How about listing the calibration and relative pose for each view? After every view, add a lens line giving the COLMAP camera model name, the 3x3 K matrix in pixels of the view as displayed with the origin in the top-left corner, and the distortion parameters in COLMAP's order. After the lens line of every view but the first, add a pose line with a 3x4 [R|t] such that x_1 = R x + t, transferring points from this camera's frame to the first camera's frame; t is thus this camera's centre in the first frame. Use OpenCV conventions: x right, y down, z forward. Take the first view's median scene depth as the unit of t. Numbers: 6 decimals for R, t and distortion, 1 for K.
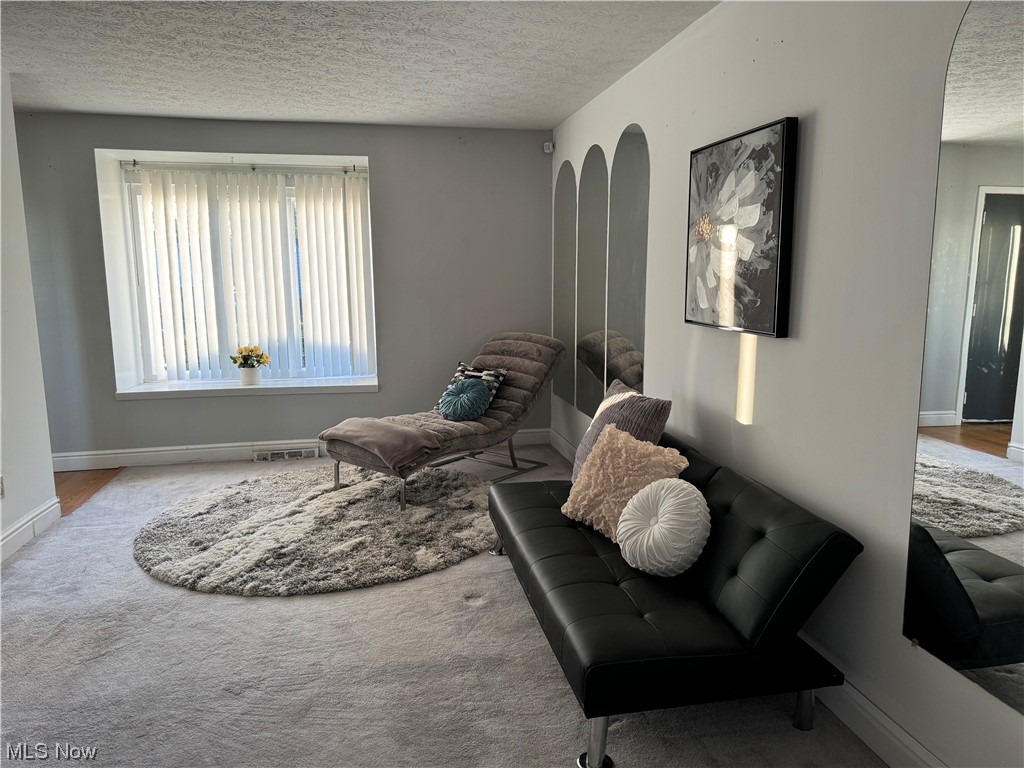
lens RADIAL K [[725.2, 0, 514.4], [0, 725.2, 388.2], [0, 0, 1]] dist [0.003282, -0.008865]
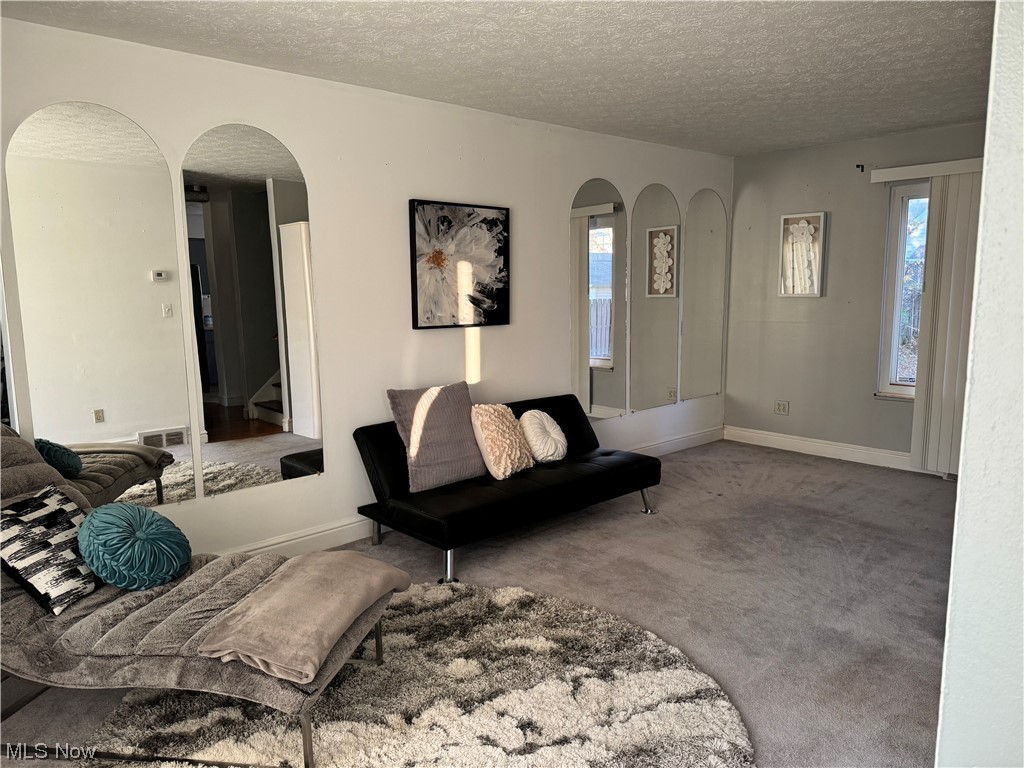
lens RADIAL K [[725.2, 0, 514.1], [0, 725.2, 384.8], [0, 0, 1]] dist [0.003282, -0.008865]
pose [[-0.527532, -0.119560, 0.841080, -1.158634], [0.139135, 0.964519, 0.224374, -0.316049], [-0.838064, 0.235388, -0.492180, 1.826930]]
